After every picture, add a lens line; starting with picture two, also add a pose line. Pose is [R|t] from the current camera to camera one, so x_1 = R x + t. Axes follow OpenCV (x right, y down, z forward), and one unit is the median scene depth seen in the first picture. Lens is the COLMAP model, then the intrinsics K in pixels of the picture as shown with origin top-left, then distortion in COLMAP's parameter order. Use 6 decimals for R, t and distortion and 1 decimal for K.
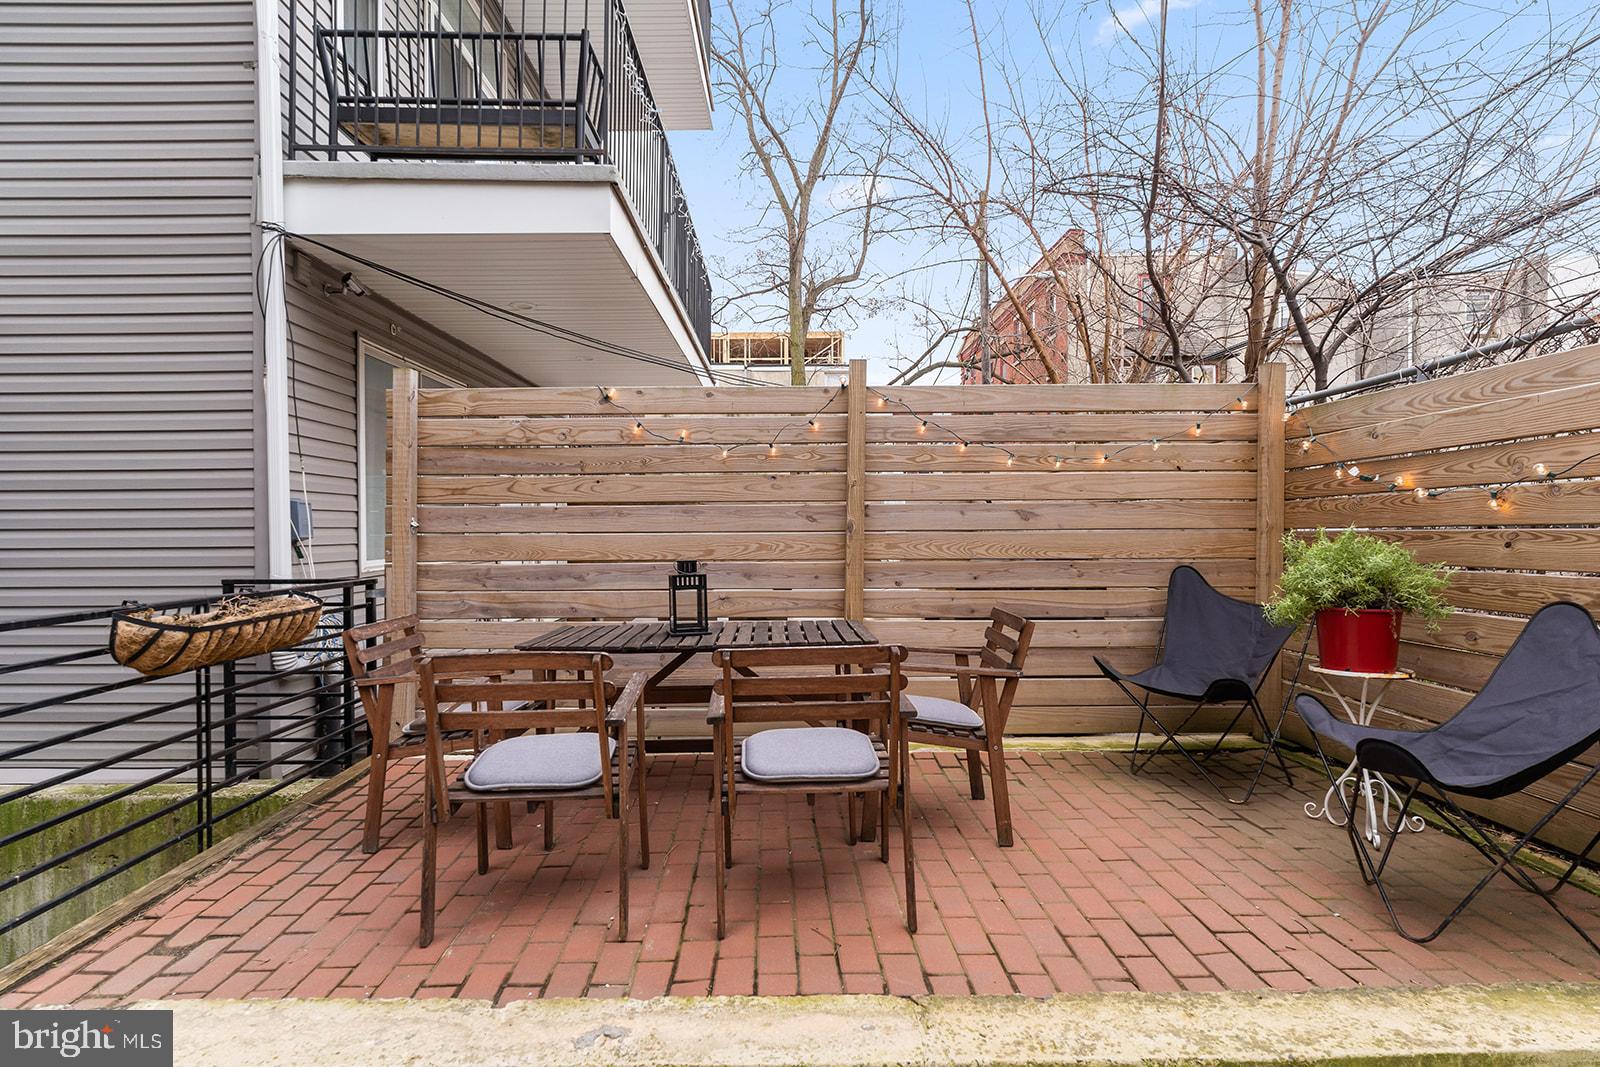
lens RADIAL K [[840.9, 0, 787.7], [0, 840.9, 537.5], [0, 0, 1]] dist [-0.004498, 0.000147]
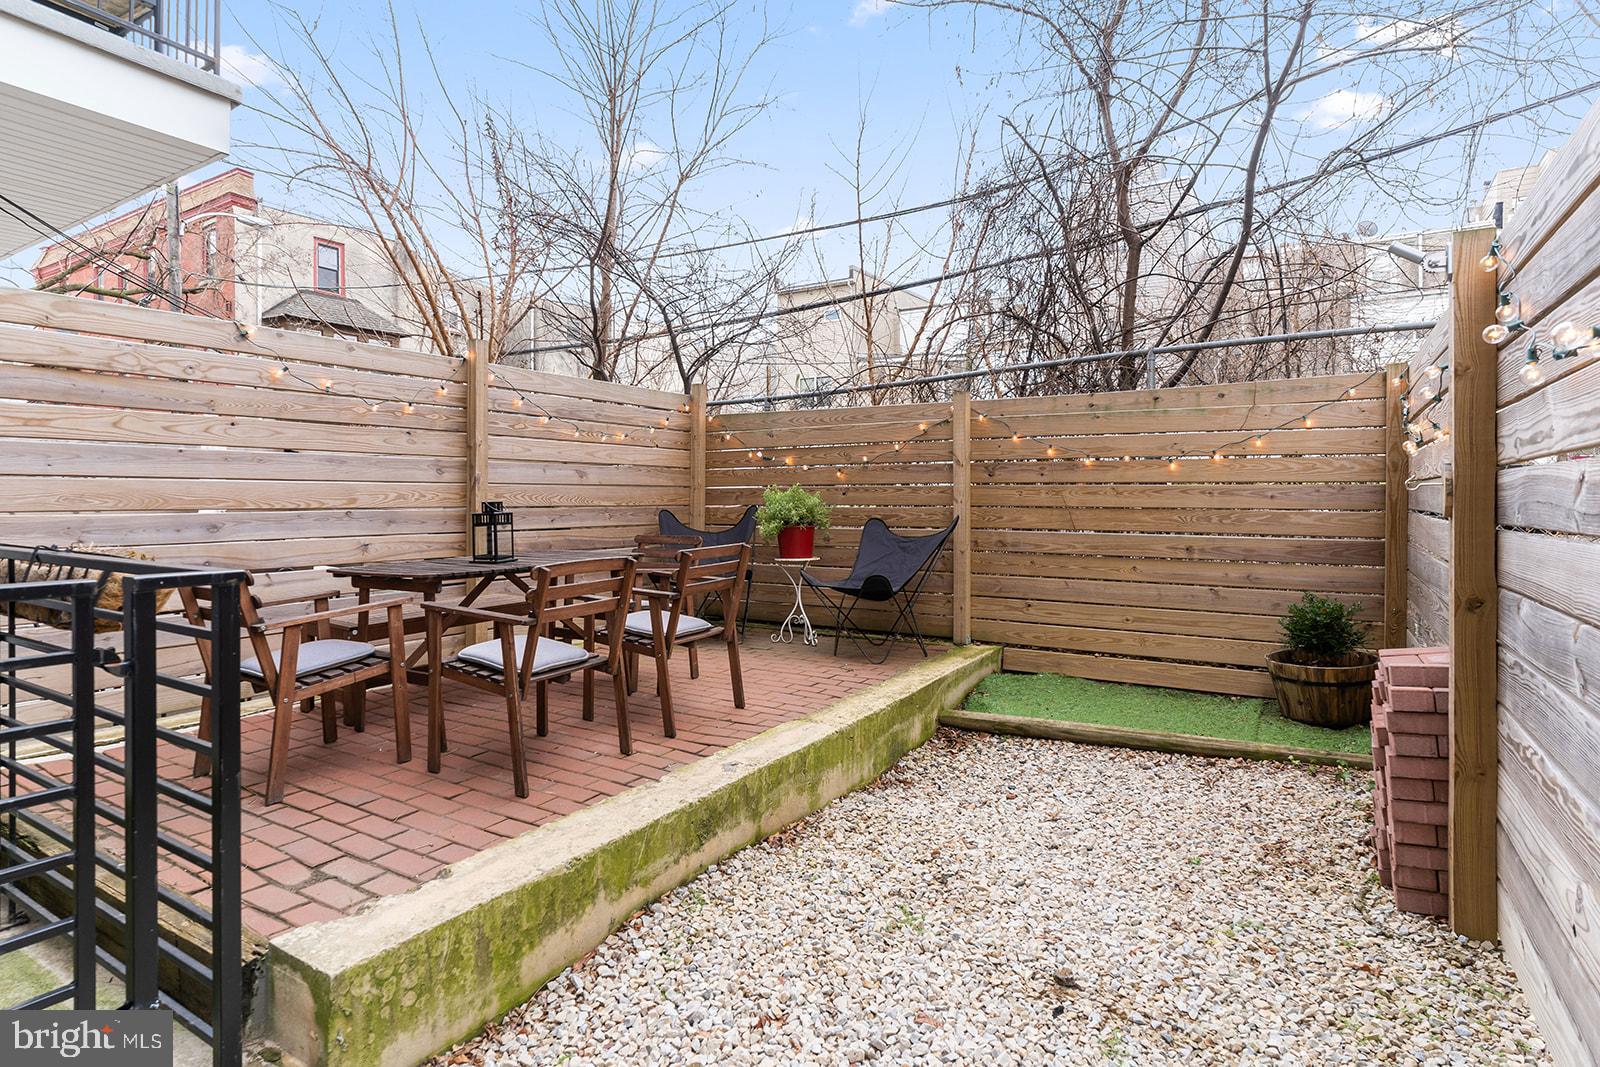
lens RADIAL K [[817.0, 0, 804.9], [0, 817.0, 501.4], [0, 0, 1]] dist [0.003452, 0.001144]
pose [[0.532991, 0.000837, 0.846120, -0.654369], [0.003777, 0.999987, -0.003368, 0.024116], [-0.846112, 0.004991, 0.532981, -0.010323]]
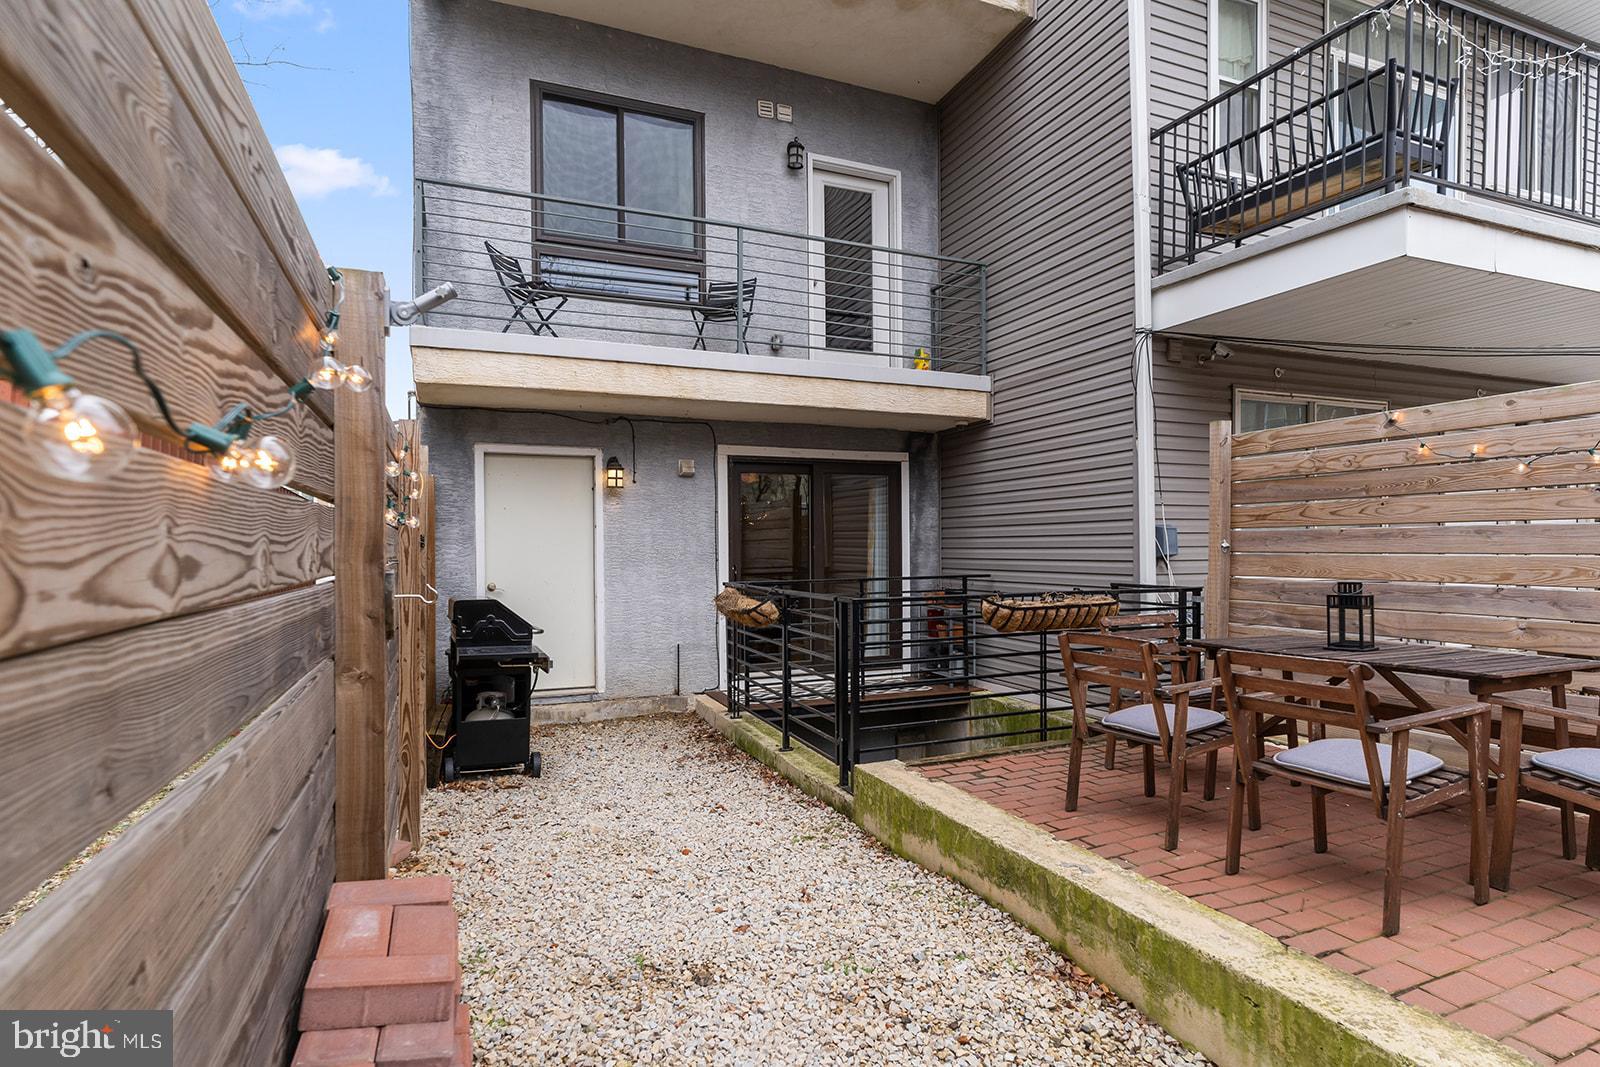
lens RADIAL K [[848.3, 0, 801.7], [0, 848.3, 539.7], [0, 0, 1]] dist [-0.002619, -0.000657]
pose [[0.382825, -0.003433, -0.923815, 0.463384], [-0.003921, 0.999978, -0.005341, -0.014202], [0.923813, 0.005667, 0.382803, -0.055966]]
